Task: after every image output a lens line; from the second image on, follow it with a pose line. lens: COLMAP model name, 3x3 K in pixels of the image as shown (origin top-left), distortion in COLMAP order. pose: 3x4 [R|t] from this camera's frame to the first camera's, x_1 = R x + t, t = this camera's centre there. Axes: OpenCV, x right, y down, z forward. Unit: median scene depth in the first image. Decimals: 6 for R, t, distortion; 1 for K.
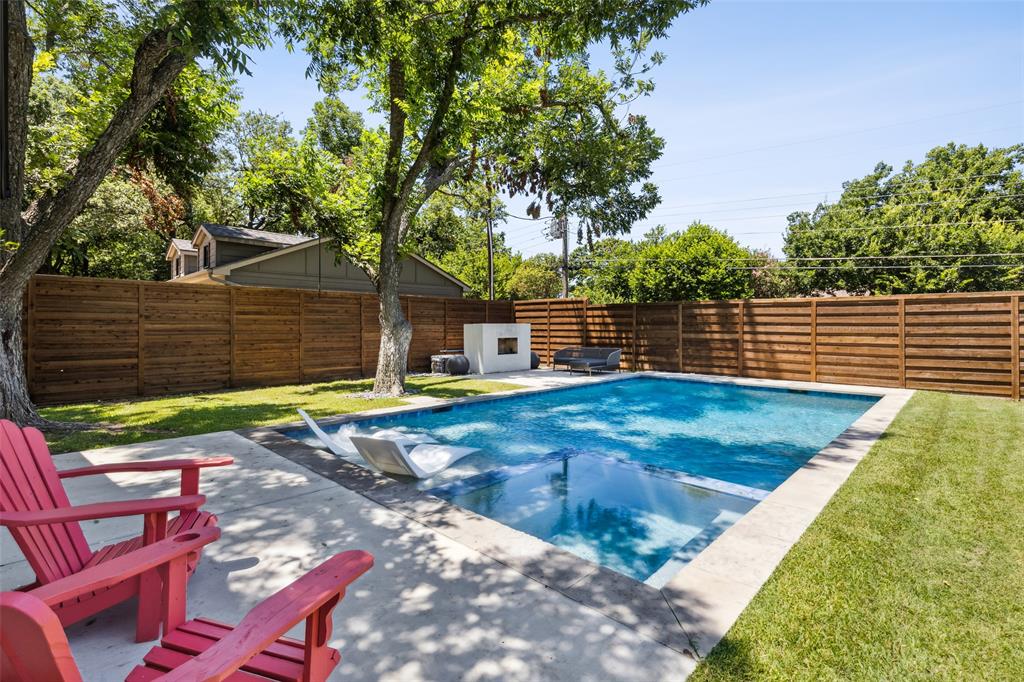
lens RADIAL K [[465.3, 0, 518.3], [0, 465.3, 331.6], [0, 0, 1]] dist [0.009307, -0.003082]
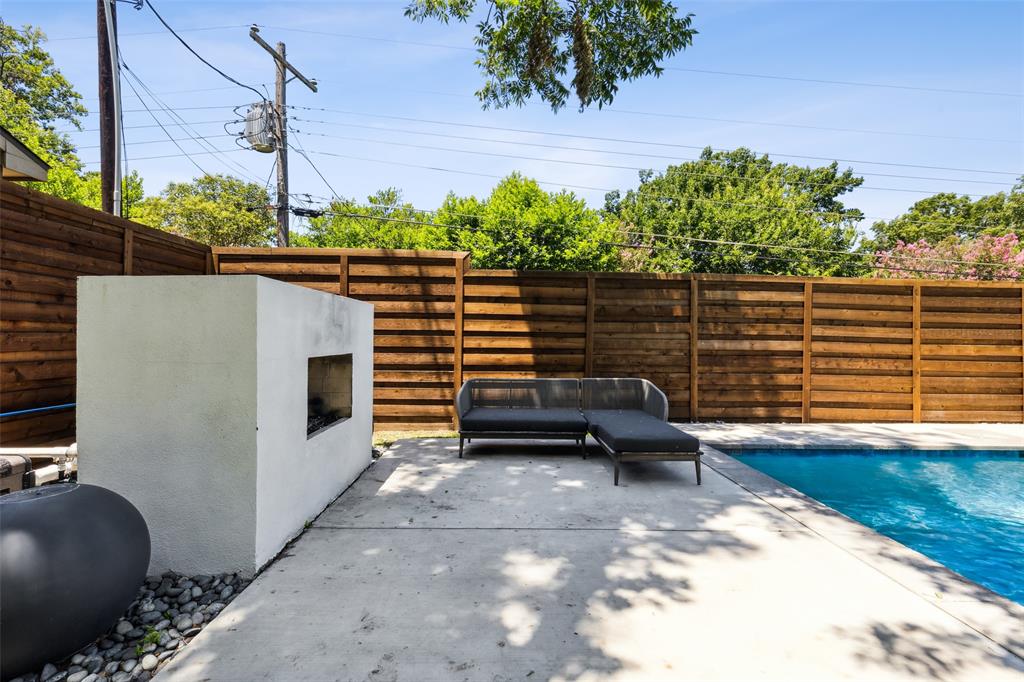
lens RADIAL K [[465.3, 0, 511.4], [0, 465.3, 338.0], [0, 0, 1]] dist [0.009307, -0.003082]
pose [[0.711792, 0.007919, 0.702345, -0.106273], [-0.002133, 0.999956, -0.009113, 0.005262], [-0.702387, 0.004989, 0.711778, 0.658623]]
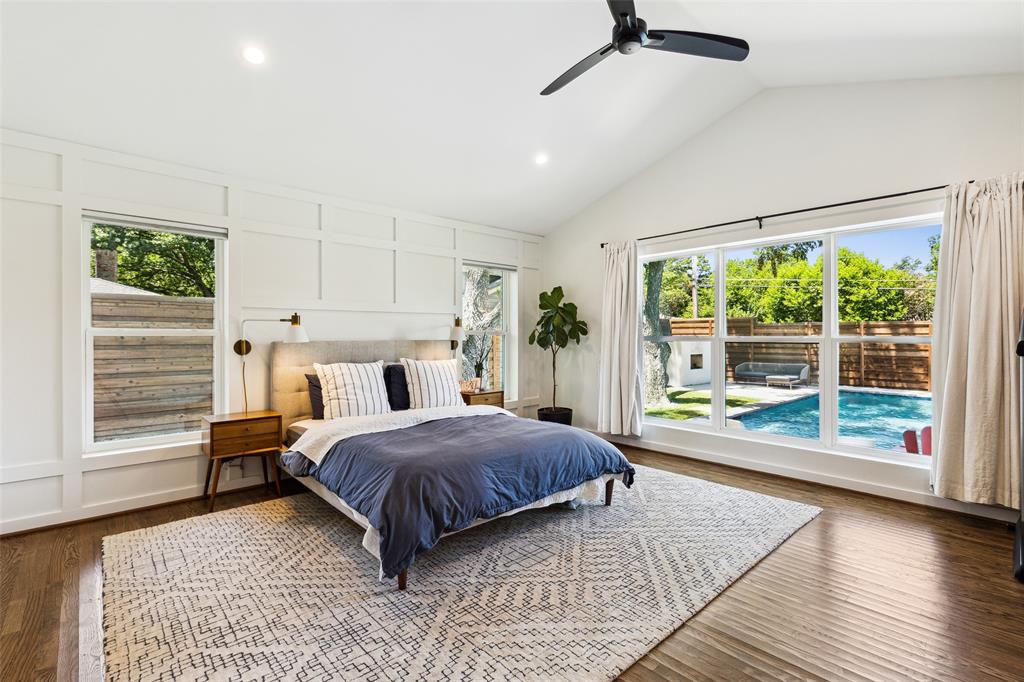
lens RADIAL K [[465.3, 0, 515.6], [0, 465.3, 334.9], [0, 0, 1]] dist [0.009307, -0.003082]
pose [[0.997413, 0.000958, -0.071882, -0.324521], [-0.001798, 0.999931, -0.011623, -0.017053], [0.071866, 0.011722, 0.997345, -0.134520]]
